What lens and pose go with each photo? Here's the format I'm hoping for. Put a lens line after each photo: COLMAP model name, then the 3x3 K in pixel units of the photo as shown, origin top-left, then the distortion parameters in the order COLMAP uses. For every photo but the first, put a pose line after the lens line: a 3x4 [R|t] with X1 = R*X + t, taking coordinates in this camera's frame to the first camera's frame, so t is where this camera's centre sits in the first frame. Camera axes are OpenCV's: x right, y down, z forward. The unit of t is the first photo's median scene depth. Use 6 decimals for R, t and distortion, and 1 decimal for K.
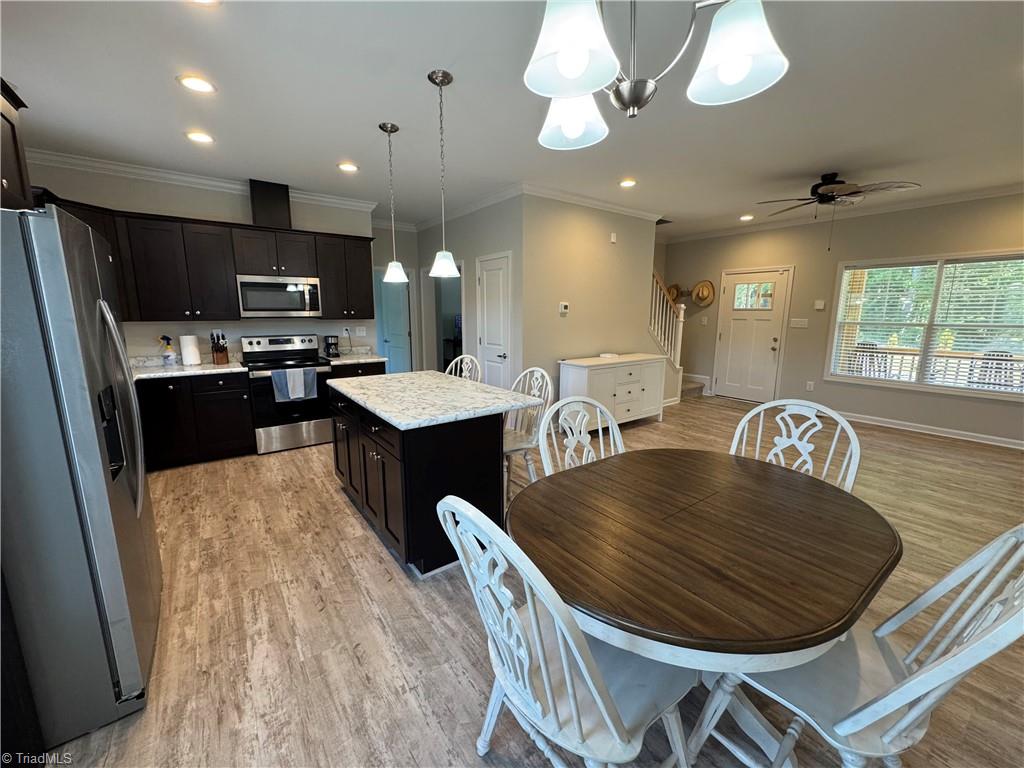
lens RADIAL K [[407.8, 0, 512.2], [0, 407.8, 382.2], [0, 0, 1]] dist [-0.001909, 0.000631]
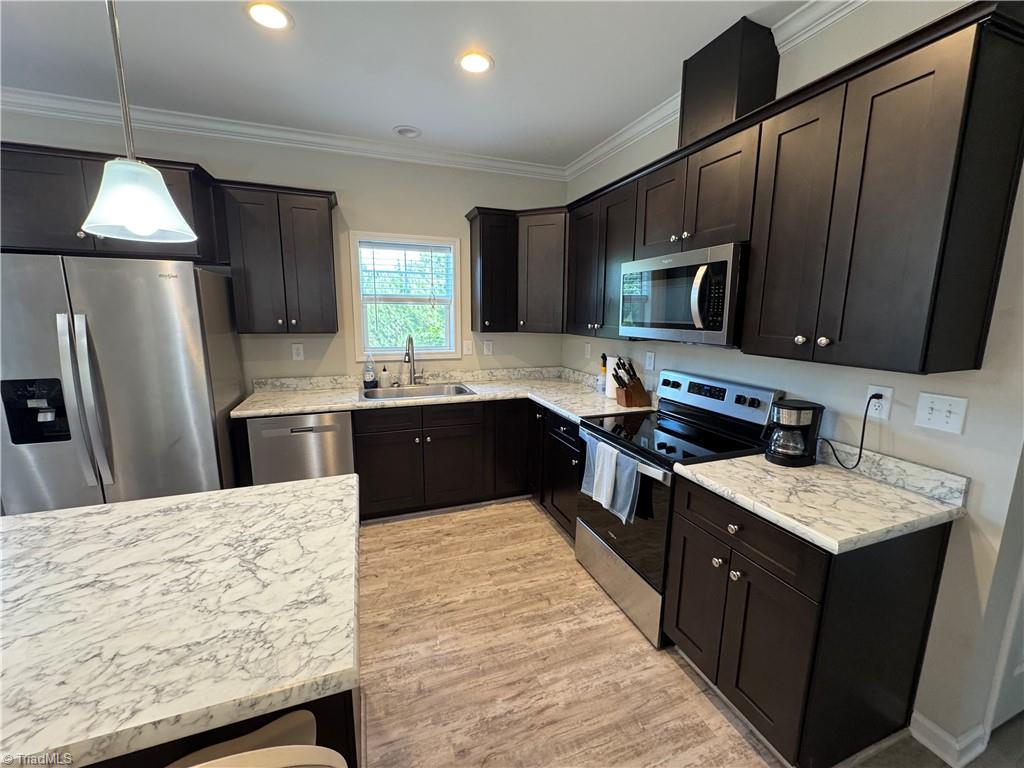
lens RADIAL K [[407.8, 0, 512.2], [0, 407.8, 382.2], [0, 0, 1]] dist [-0.001909, 0.000631]
pose [[-0.273755, 0.159664, -0.948454, -0.058686], [-0.176067, 0.961142, 0.212619, -0.201062], [0.945547, 0.225197, -0.235006, 1.049798]]
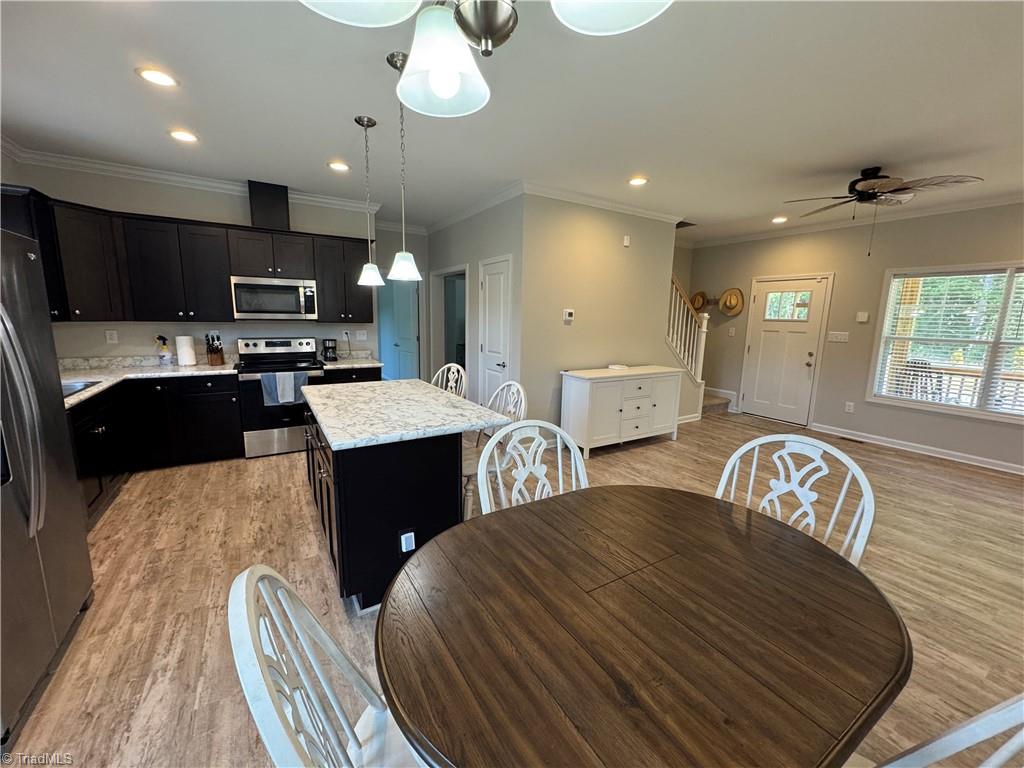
lens RADIAL K [[407.8, 0, 512.2], [0, 407.8, 382.2], [0, 0, 1]] dist [-0.001909, 0.000631]
pose [[0.996144, 0.032081, -0.081655, 0.097150], [-0.033011, 0.999404, -0.010062, -0.018447], [0.081284, 0.012719, 0.996610, 0.072170]]
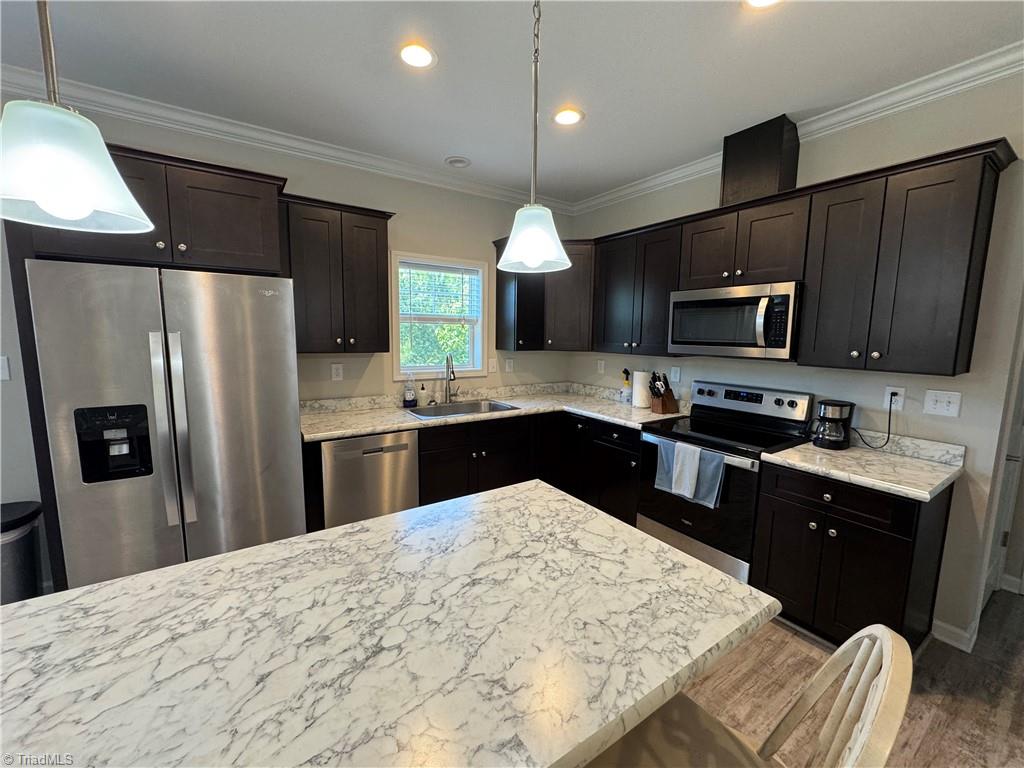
lens RADIAL K [[407.8, 0, 512.2], [0, 407.8, 382.2], [0, 0, 1]] dist [-0.001909, 0.000631]
pose [[-0.043478, 0.119787, -0.991847, 0.039841], [-0.187795, 0.974109, 0.125877, -0.154507], [0.981245, 0.191737, -0.019857, 0.795877]]
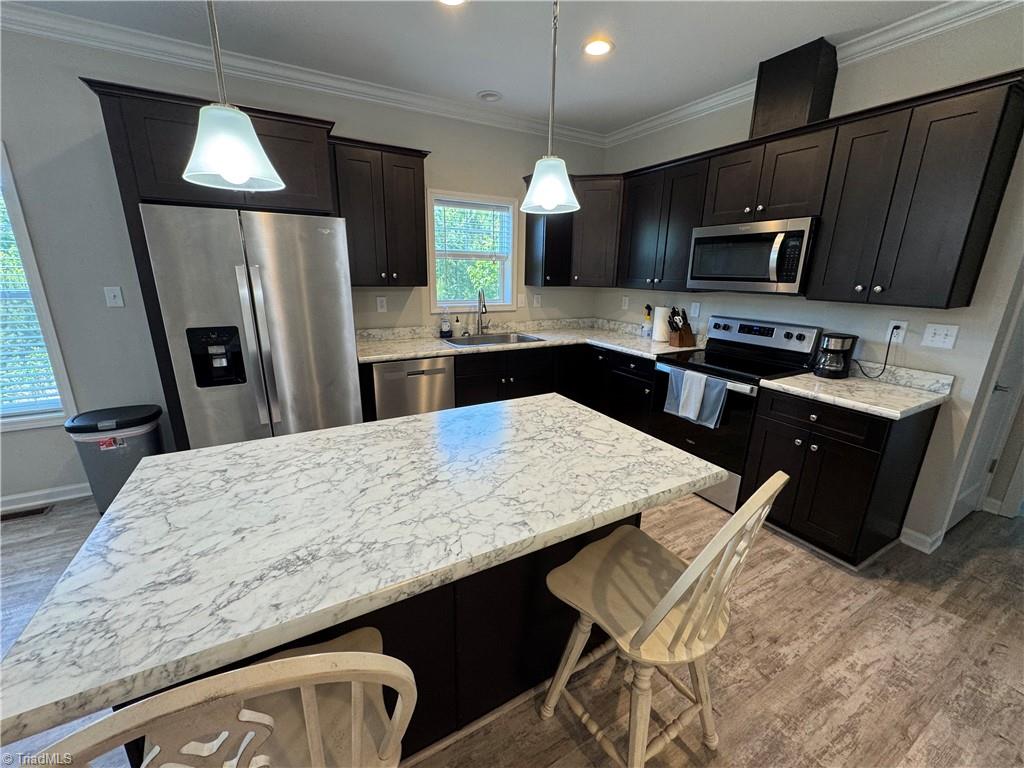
lens RADIAL K [[407.8, 0, 512.2], [0, 407.8, 382.2], [0, 0, 1]] dist [-0.001909, 0.000631]
pose [[-0.120950, 0.259551, -0.958126, 0.120186], [-0.188829, 0.941571, 0.278903, -0.151469], [0.974533, 0.214655, -0.064872, 0.811519]]
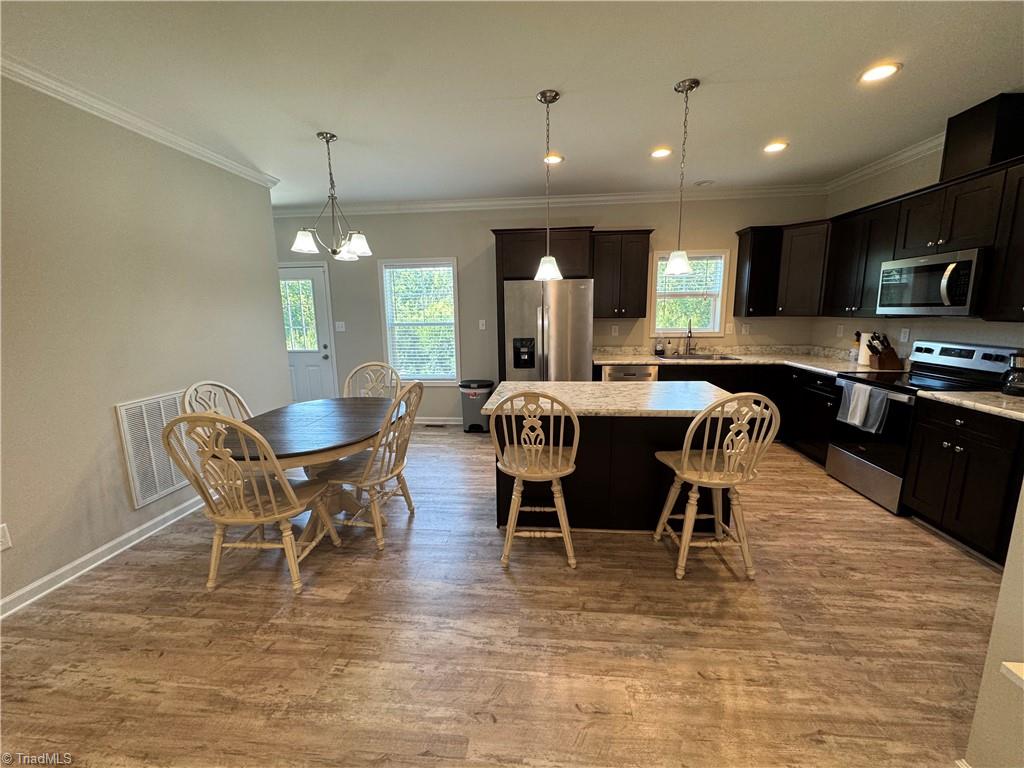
lens RADIAL K [[407.8, 0, 512.2], [0, 407.8, 382.2], [0, 0, 1]] dist [-0.001909, 0.000631]
pose [[-0.666831, 0.139977, -0.731945, 0.456090], [-0.113899, 0.951516, 0.285734, -0.187892], [0.736453, 0.273904, -0.618557, 1.047337]]
